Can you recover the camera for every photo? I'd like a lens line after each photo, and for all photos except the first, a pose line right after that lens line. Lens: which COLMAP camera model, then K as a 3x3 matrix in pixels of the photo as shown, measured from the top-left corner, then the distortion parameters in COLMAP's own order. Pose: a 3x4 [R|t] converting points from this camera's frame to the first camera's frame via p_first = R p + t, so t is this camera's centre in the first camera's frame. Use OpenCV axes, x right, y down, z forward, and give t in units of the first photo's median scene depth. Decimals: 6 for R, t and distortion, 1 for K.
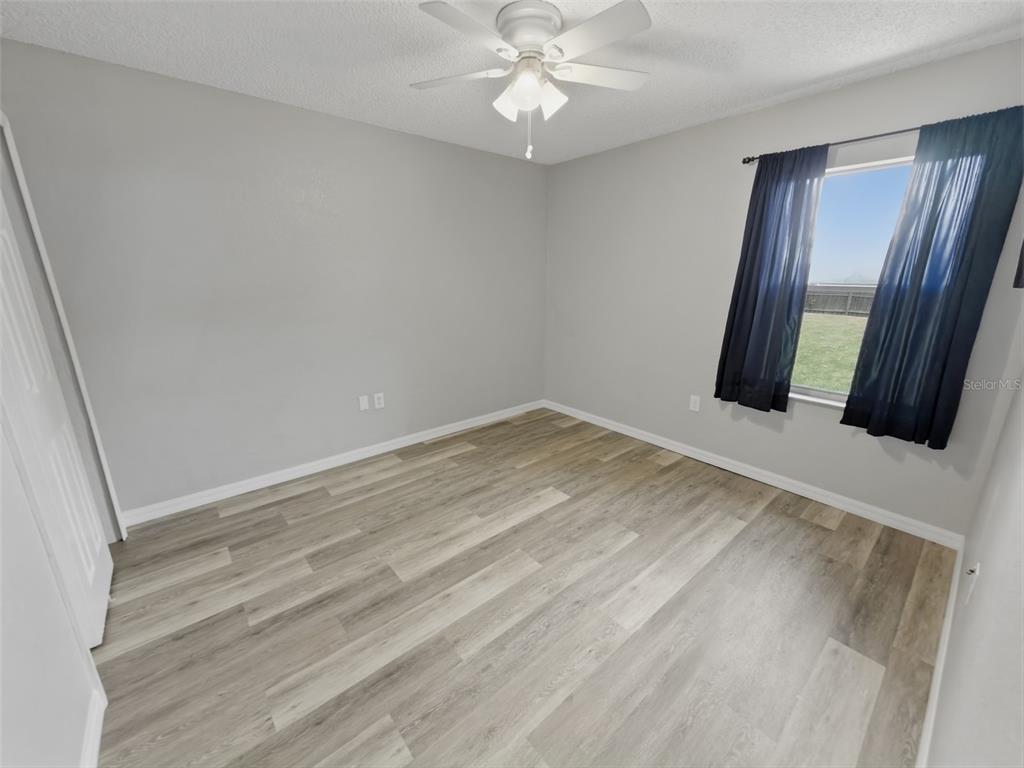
lens RADIAL K [[402.7, 0, 512.9], [0, 402.7, 381.6], [0, 0, 1]] dist [0.007784, -0.000441]
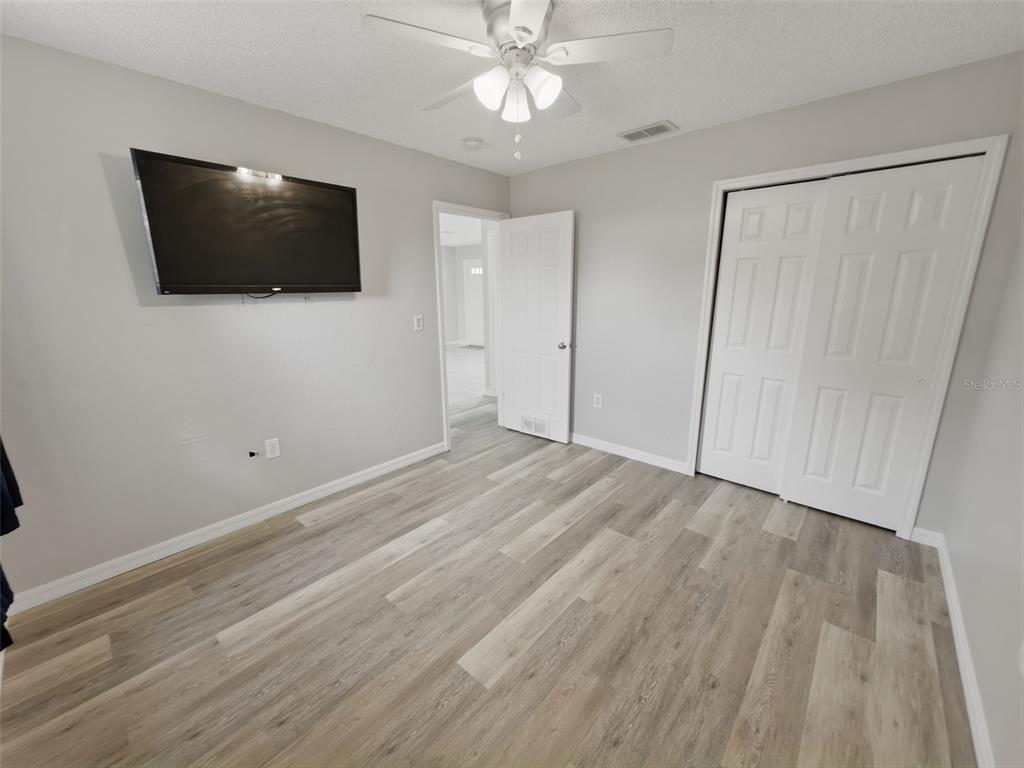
lens RADIAL K [[402.7, 0, 512.9], [0, 402.7, 381.6], [0, 0, 1]] dist [0.007784, -0.000441]
pose [[-0.989736, 0.040321, -0.137102, 0.152254], [-0.029629, 0.880628, 0.472882, -0.433282], [0.139803, 0.472090, -0.870394, 1.608450]]
